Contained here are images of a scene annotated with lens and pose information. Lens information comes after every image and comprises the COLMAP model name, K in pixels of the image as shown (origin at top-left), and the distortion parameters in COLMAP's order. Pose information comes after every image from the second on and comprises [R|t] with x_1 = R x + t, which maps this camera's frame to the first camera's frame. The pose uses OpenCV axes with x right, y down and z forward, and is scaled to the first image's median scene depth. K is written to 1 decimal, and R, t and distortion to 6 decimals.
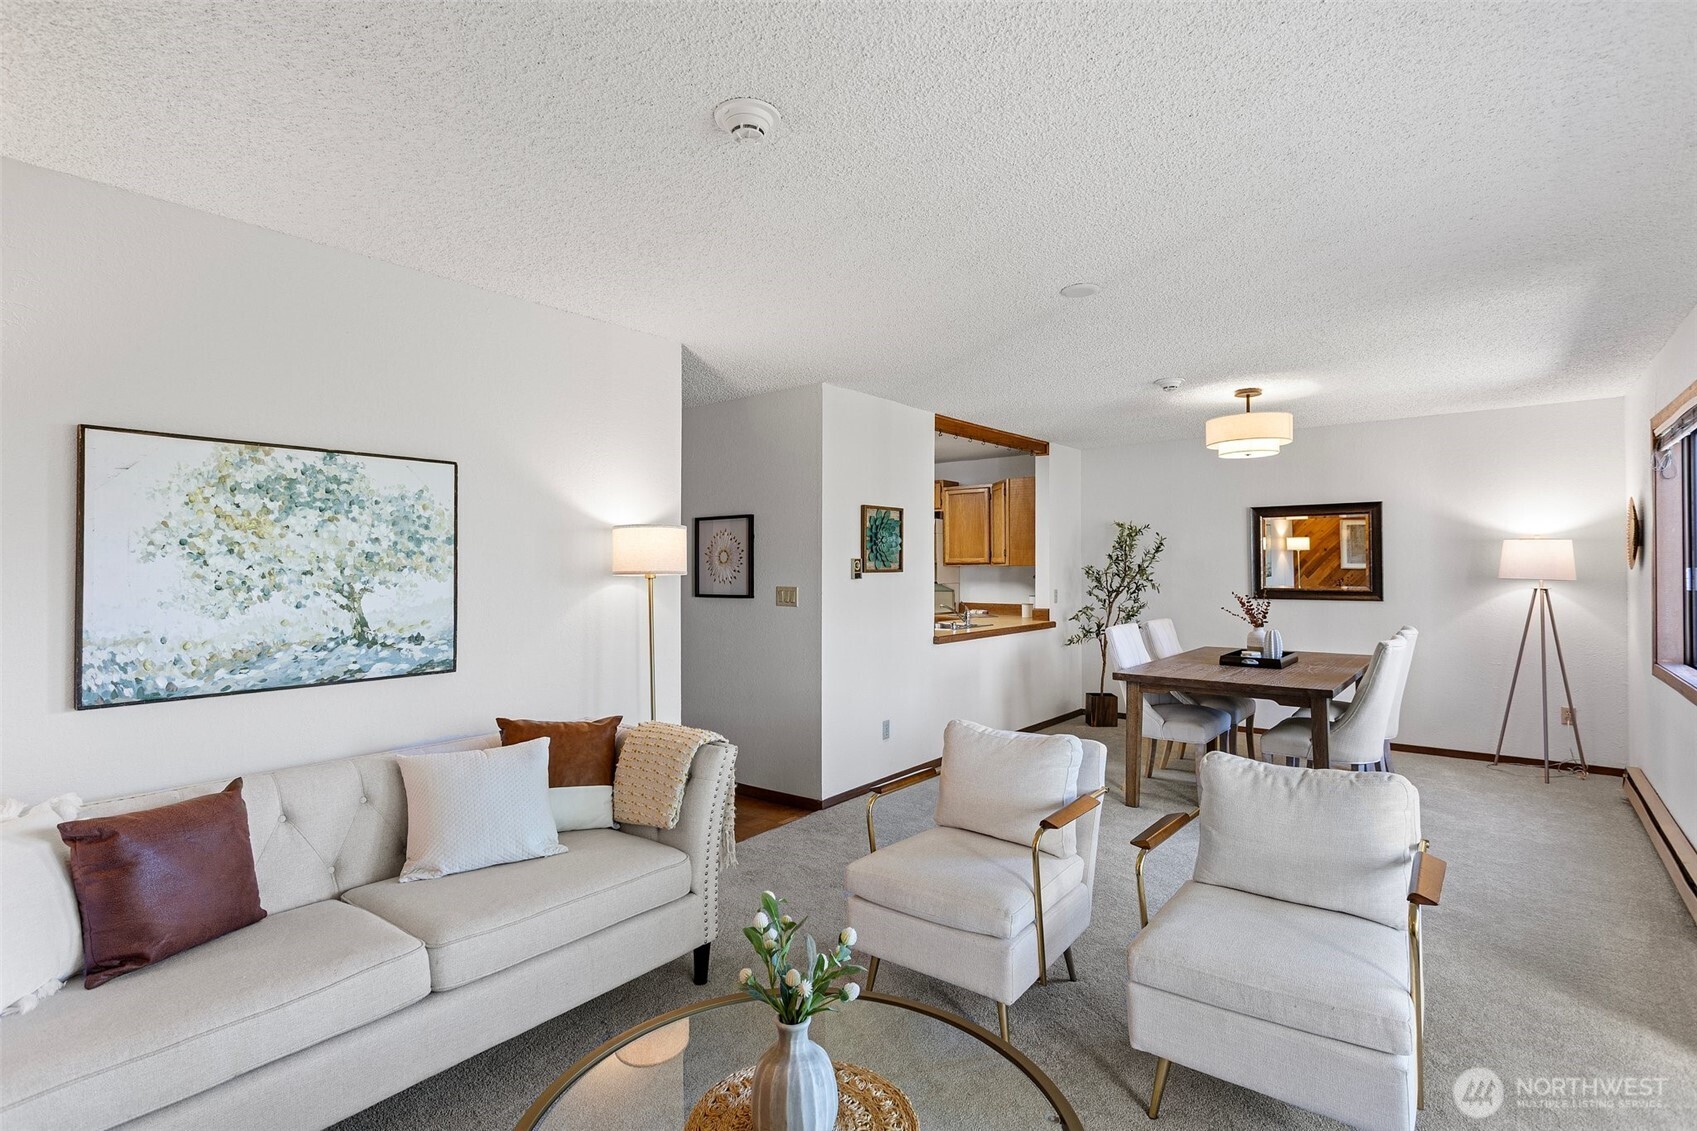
lens RADIAL K [[811.0, 0, 849.3], [0, 811.0, 559.6], [0, 0, 1]] dist [0.003235, 0.000190]
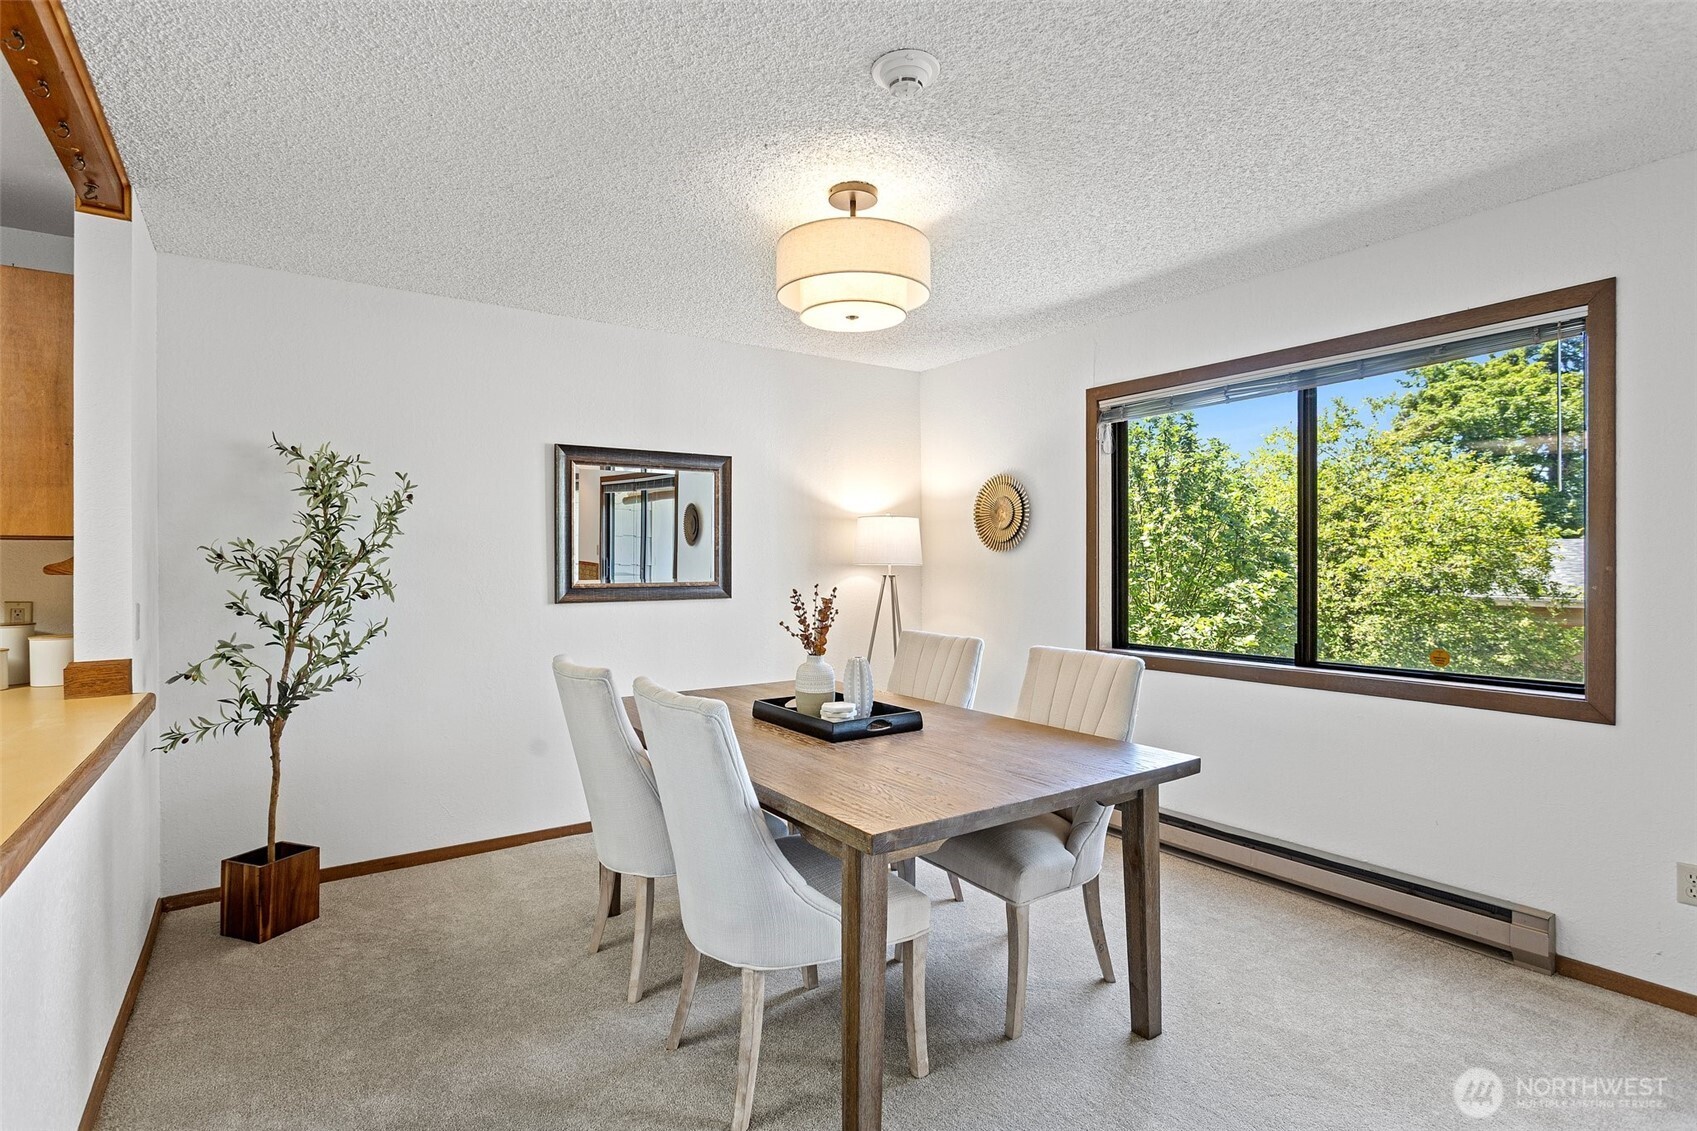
lens RADIAL K [[839.1, 0, 833.6], [0, 839.1, 555.5], [0, 0, 1]] dist [-0.008287, 0.000369]
pose [[0.301175, 0.006516, 0.953547, -0.011909], [-0.007374, 0.999963, -0.004504, 0.019036], [-0.953541, -0.005674, 0.301211, 0.784624]]
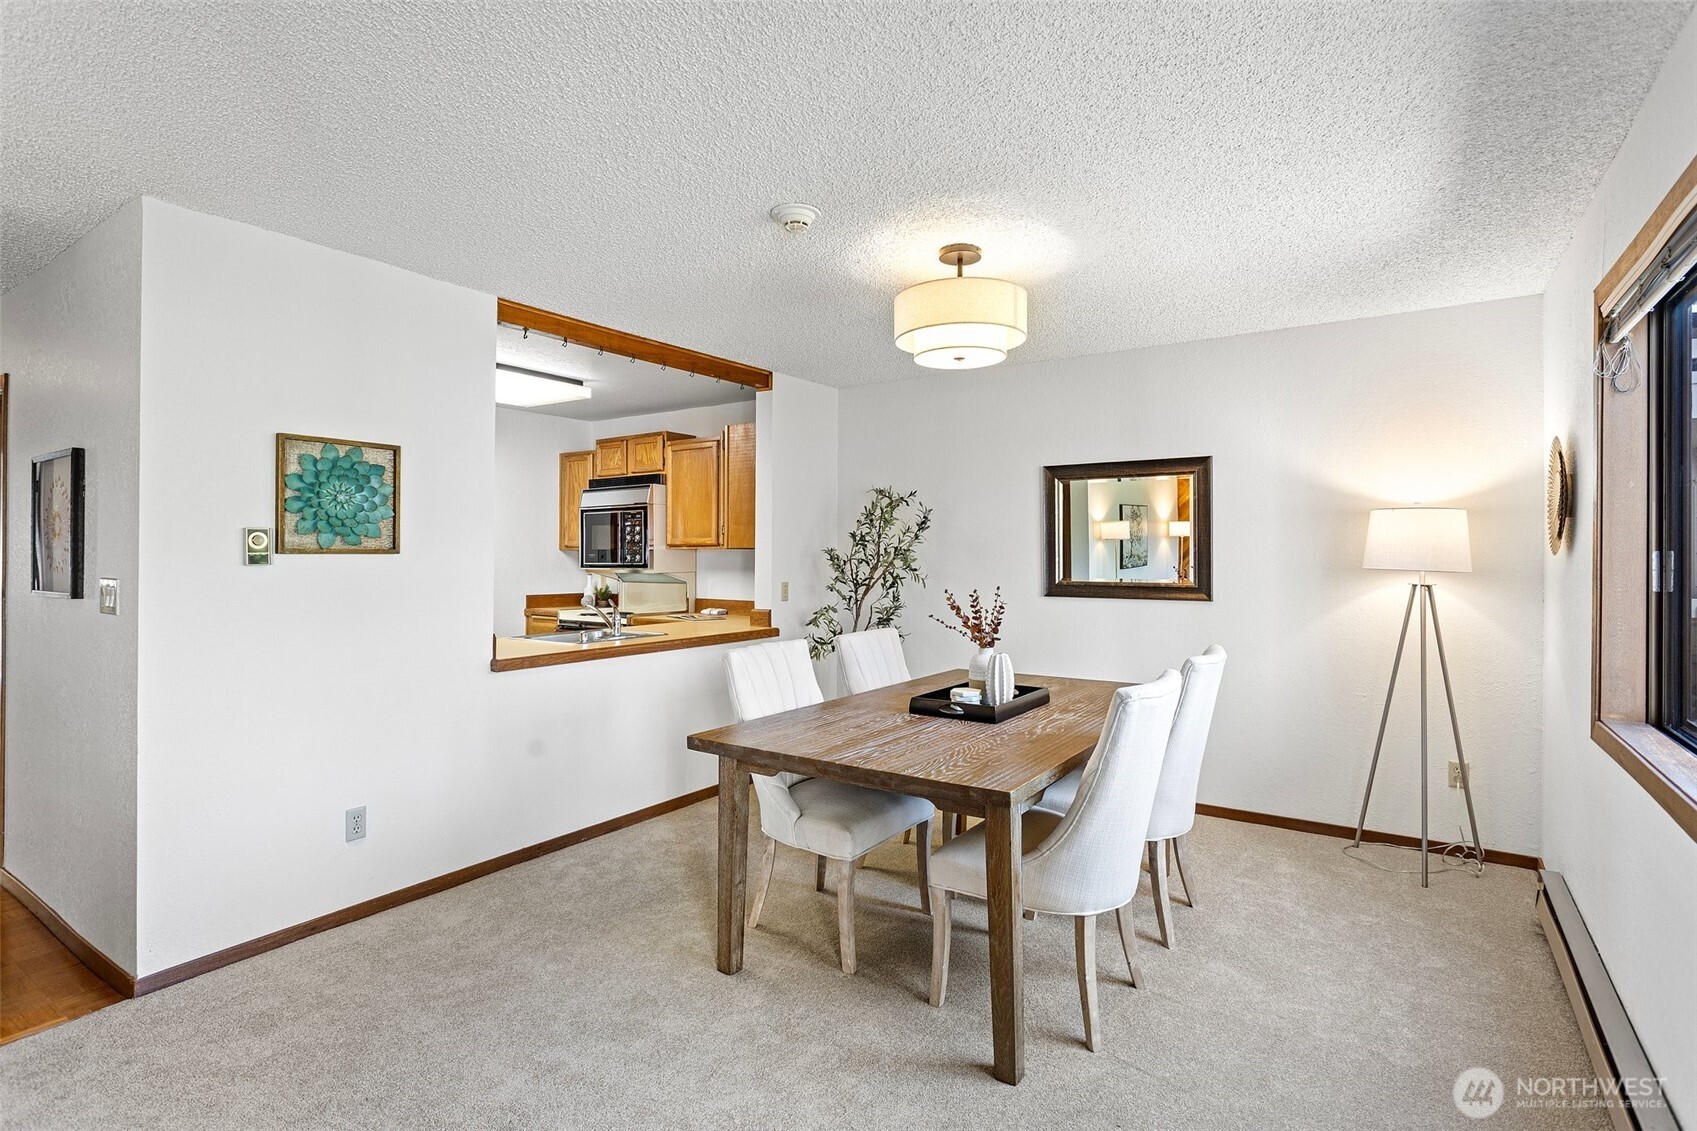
lens RADIAL K [[839.1, 0, 833.6], [0, 839.1, 555.5], [0, 0, 1]] dist [-0.008287, 0.000369]
pose [[0.997304, 0.005027, 0.073215, 0.322944], [-0.005782, 0.999932, 0.010106, 0.008093], [-0.073159, -0.010503, 0.997265, 0.357014]]
